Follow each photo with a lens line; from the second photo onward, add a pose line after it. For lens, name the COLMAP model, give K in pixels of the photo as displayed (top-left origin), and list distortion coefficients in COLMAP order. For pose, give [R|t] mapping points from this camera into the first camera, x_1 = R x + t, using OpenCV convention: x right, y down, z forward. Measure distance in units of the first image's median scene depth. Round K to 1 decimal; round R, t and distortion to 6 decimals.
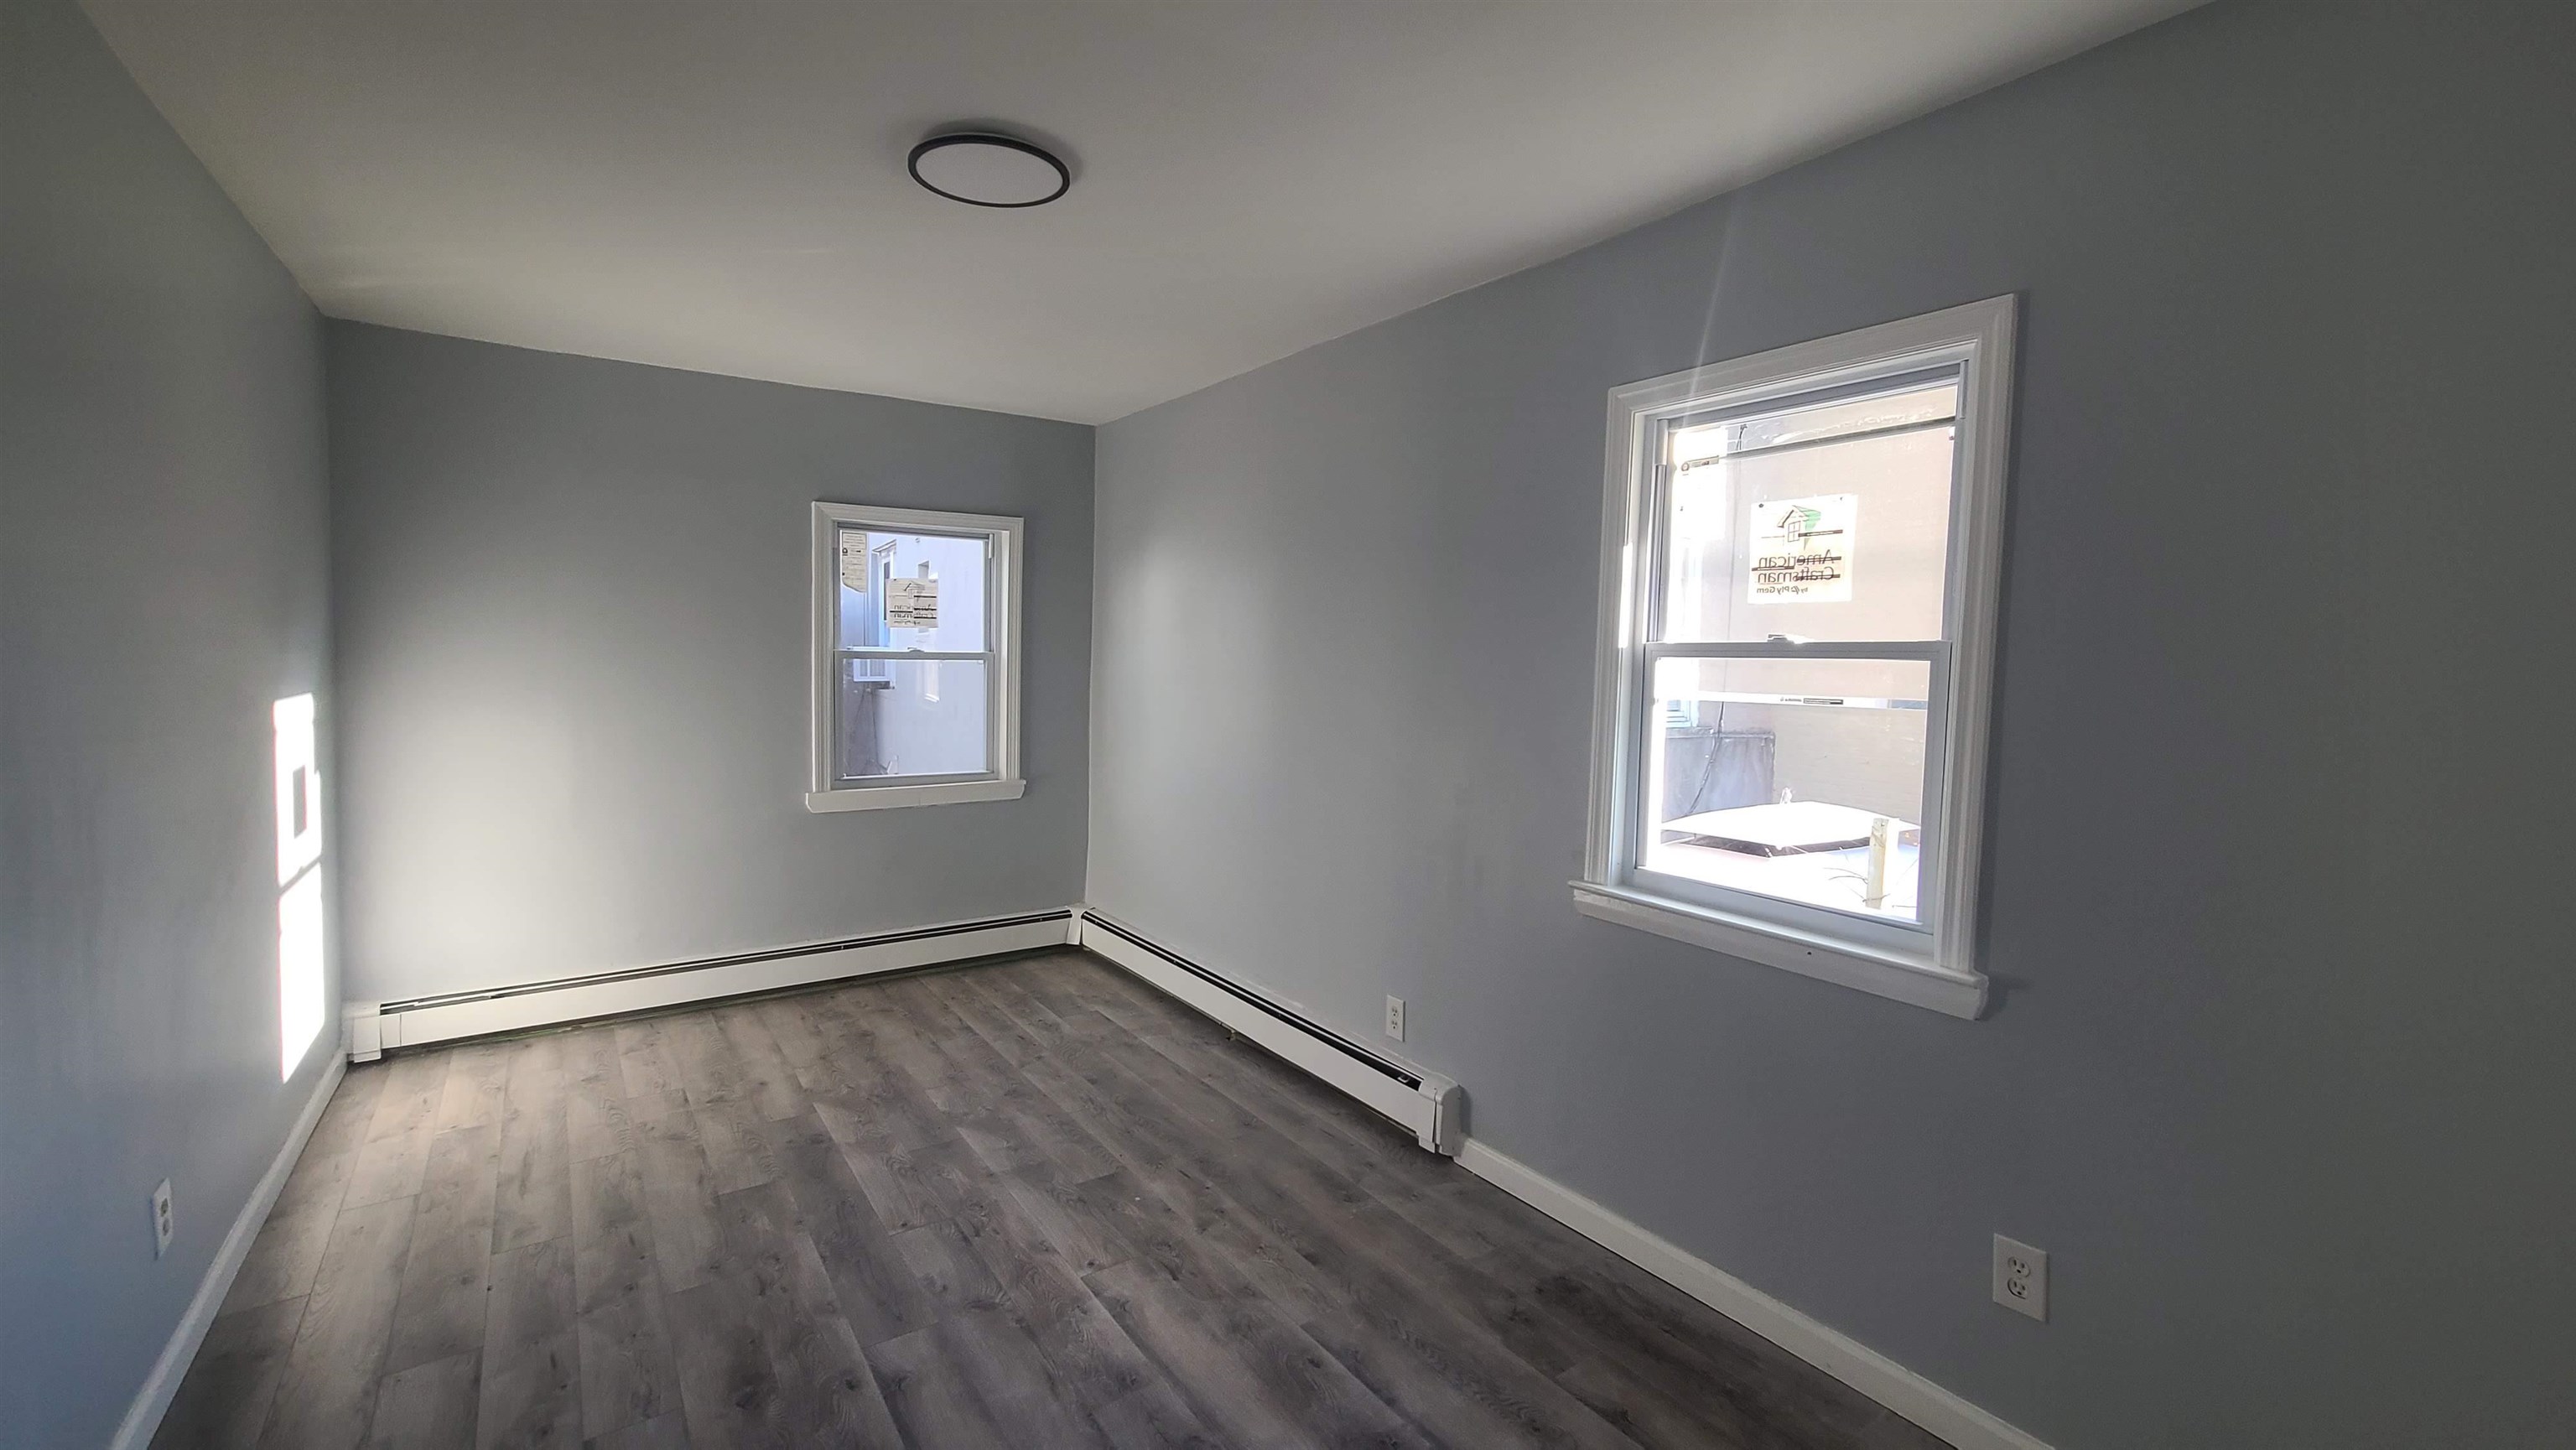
lens RADIAL K [[1062.9, 0, 1281.9], [0, 1062.9, 722.0], [0, 0, 1]] dist [0.011087, -0.001271]
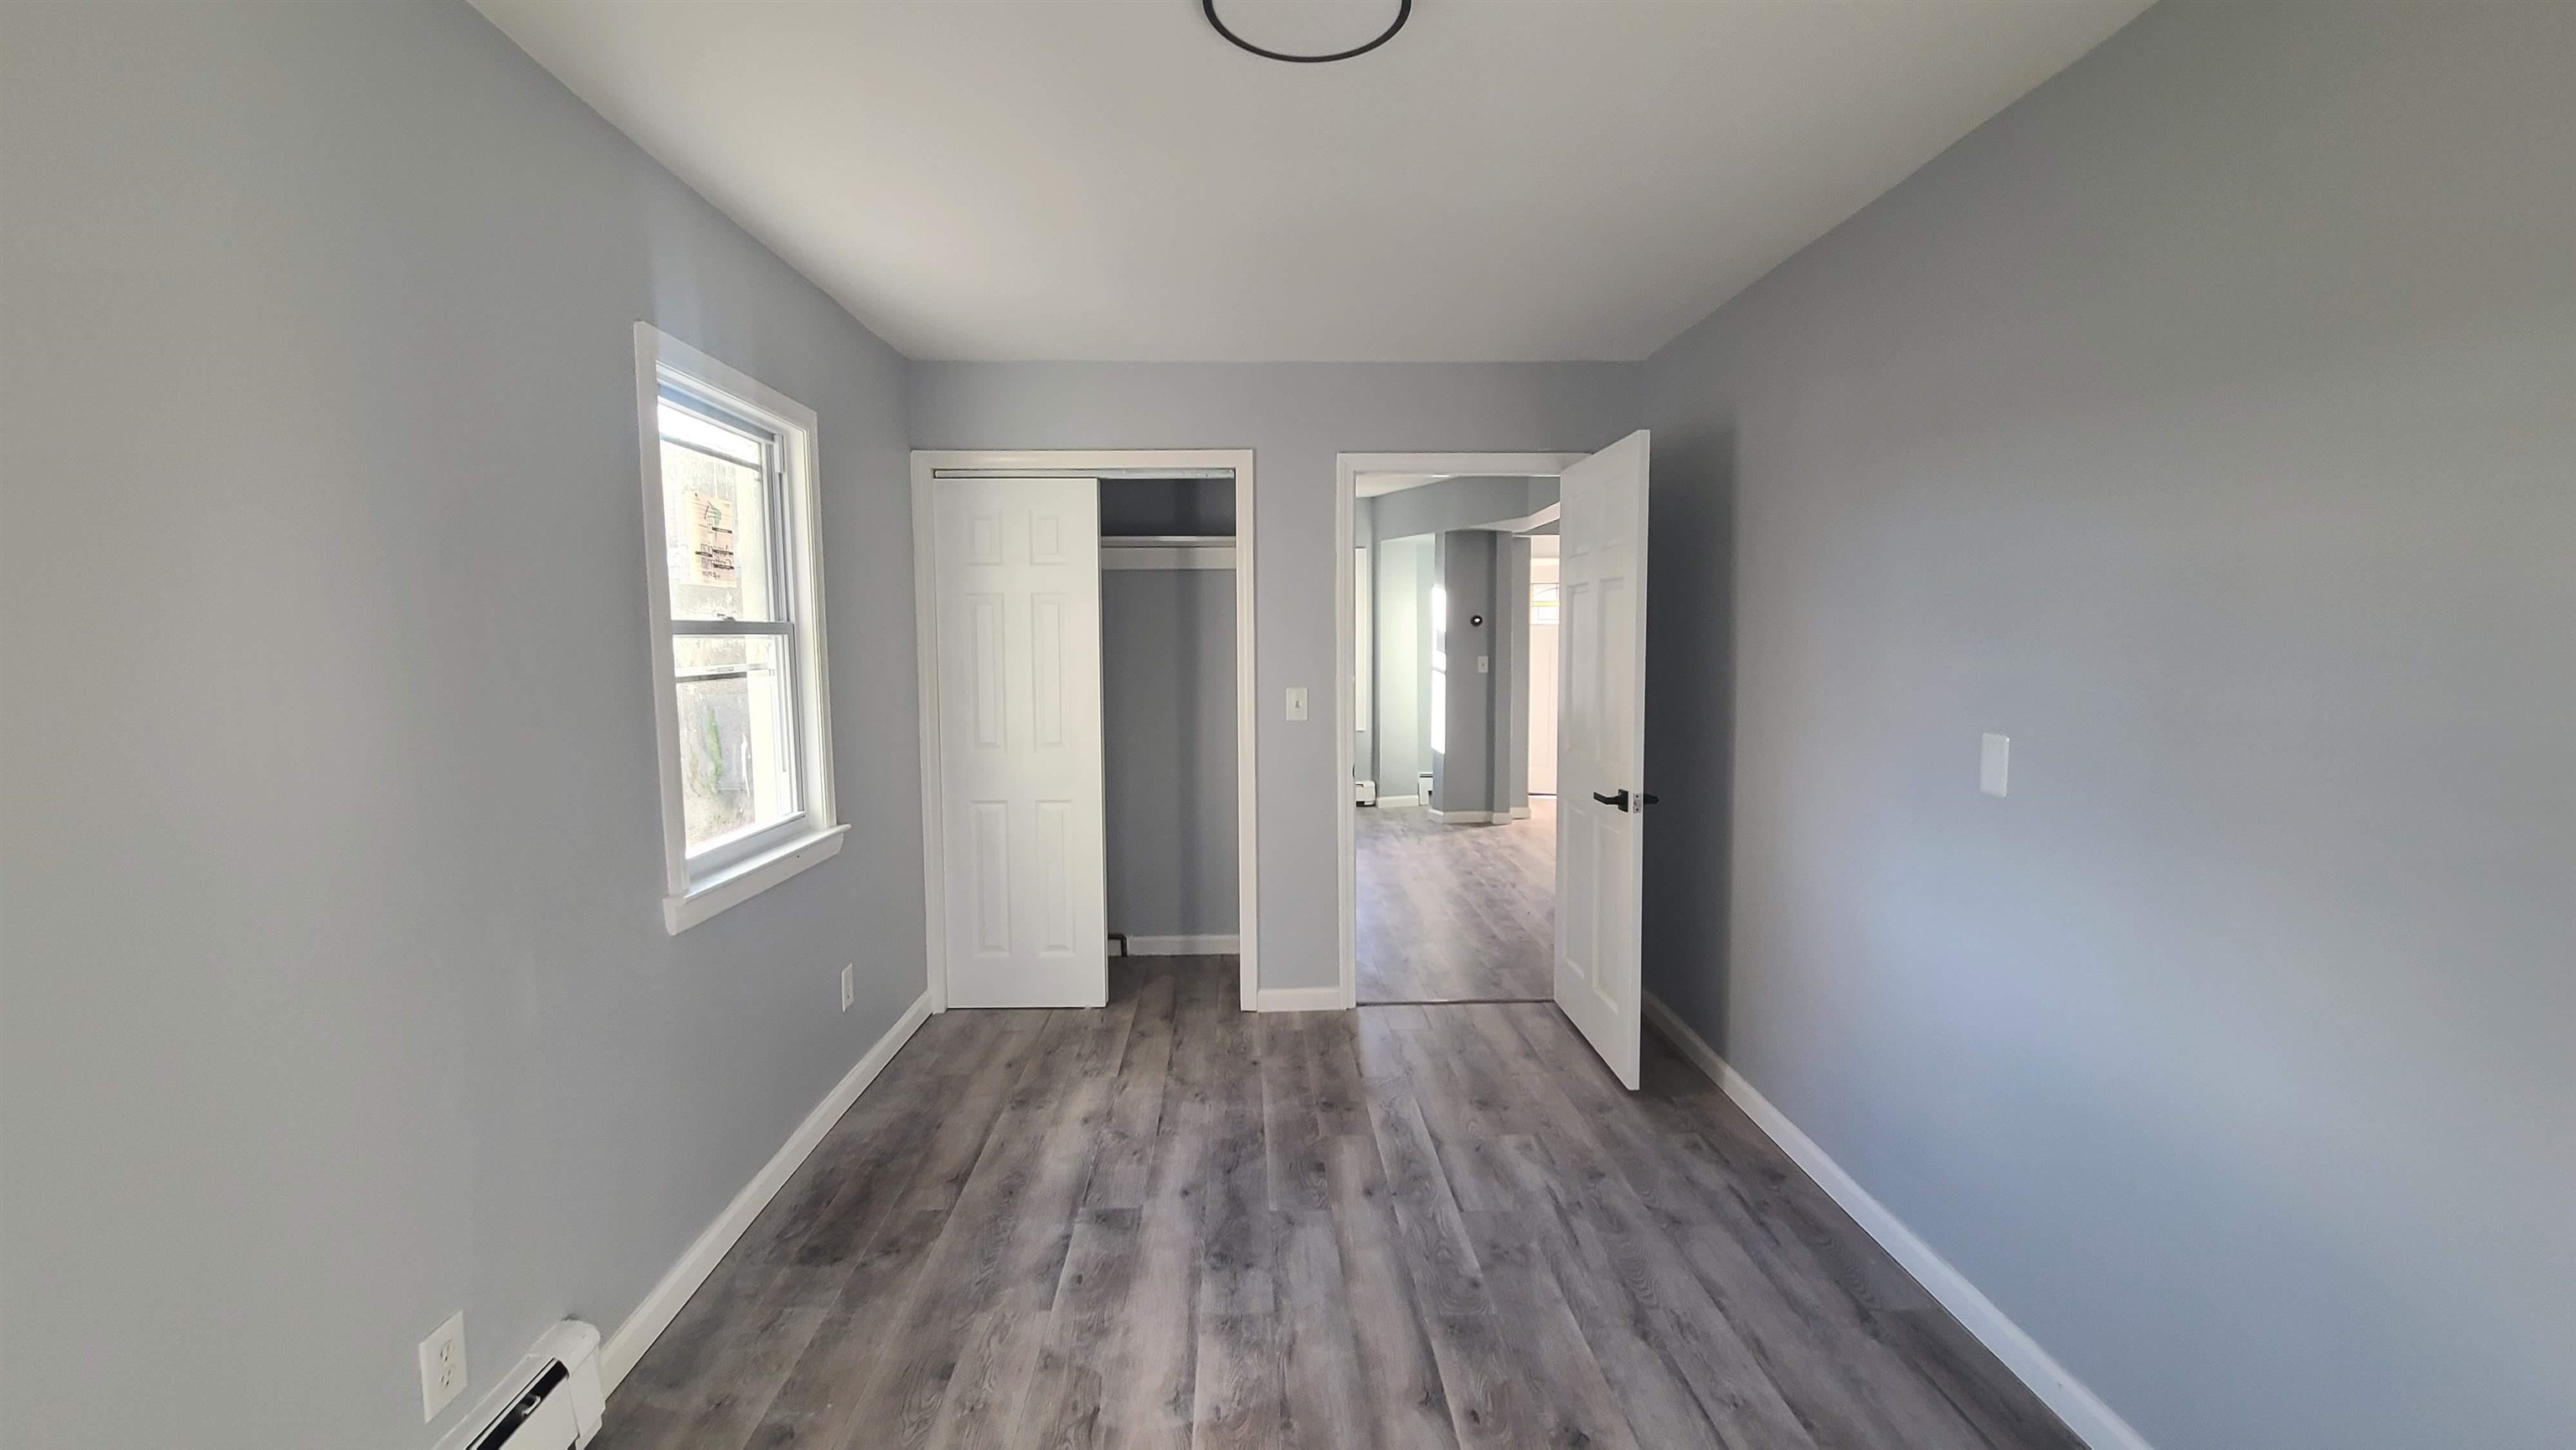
lens RADIAL K [[1062.9, 0, 1280.9], [0, 1062.9, 727.5], [0, 0, 1]] dist [0.011087, -0.001271]
pose [[-0.842959, -0.055929, 0.535062, -0.672136], [0.025224, 0.989379, 0.143156, -0.109775], [-0.537386, 0.134171, -0.832595, 1.654571]]
